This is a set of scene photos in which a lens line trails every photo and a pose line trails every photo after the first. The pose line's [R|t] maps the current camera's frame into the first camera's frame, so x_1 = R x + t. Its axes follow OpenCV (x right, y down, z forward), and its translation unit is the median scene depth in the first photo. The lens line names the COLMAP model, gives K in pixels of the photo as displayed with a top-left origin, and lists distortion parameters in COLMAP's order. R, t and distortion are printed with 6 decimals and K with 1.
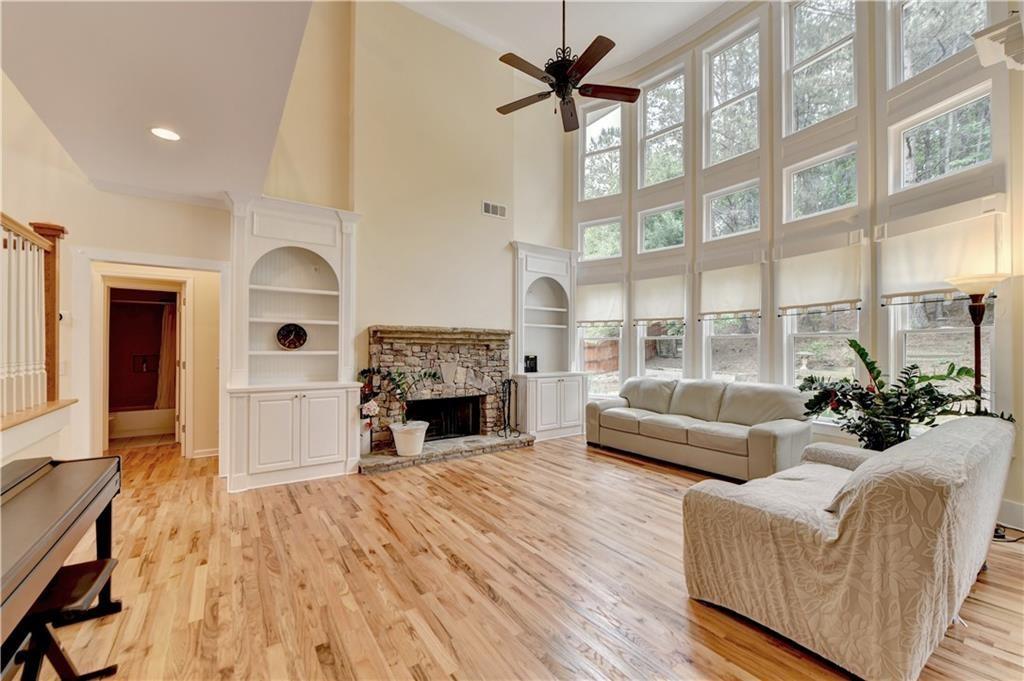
lens RADIAL K [[409.1, 0, 523.4], [0, 409.1, 341.1], [0, 0, 1]] dist [-0.005828, -0.000110]
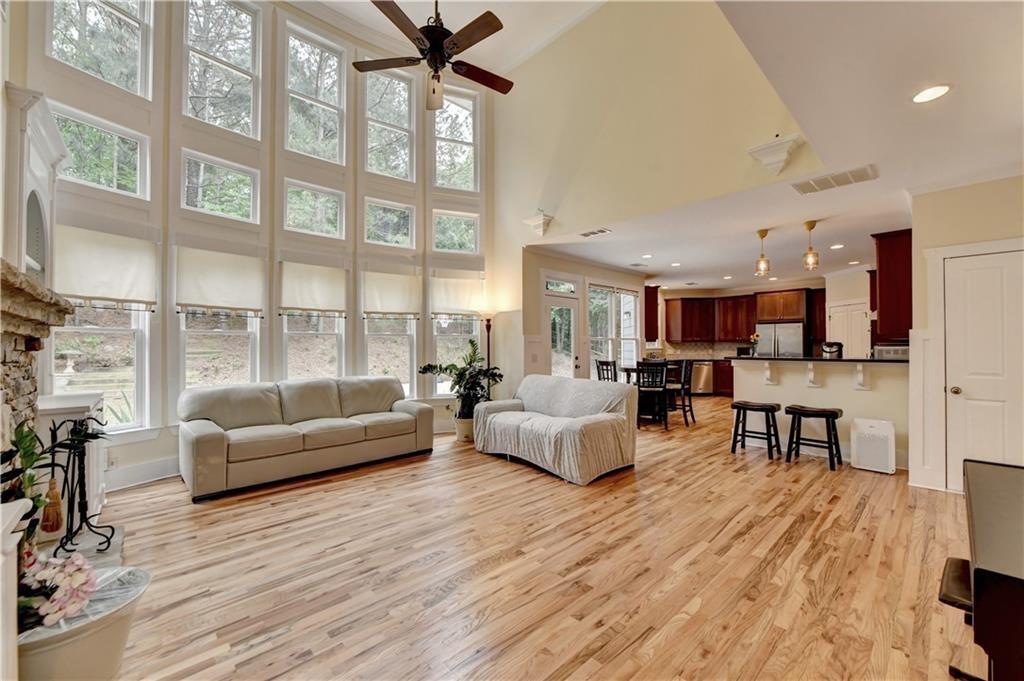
lens RADIAL K [[415.4, 0, 512.0], [0, 415.4, 340.5], [0, 0, 1]] dist [-0.003601, -0.000220]
pose [[-0.126433, 0.011459, 0.991909, -0.692046], [-0.016498, 0.999771, -0.013653, 0.011934], [-0.991838, -0.018090, -0.126215, 0.795139]]
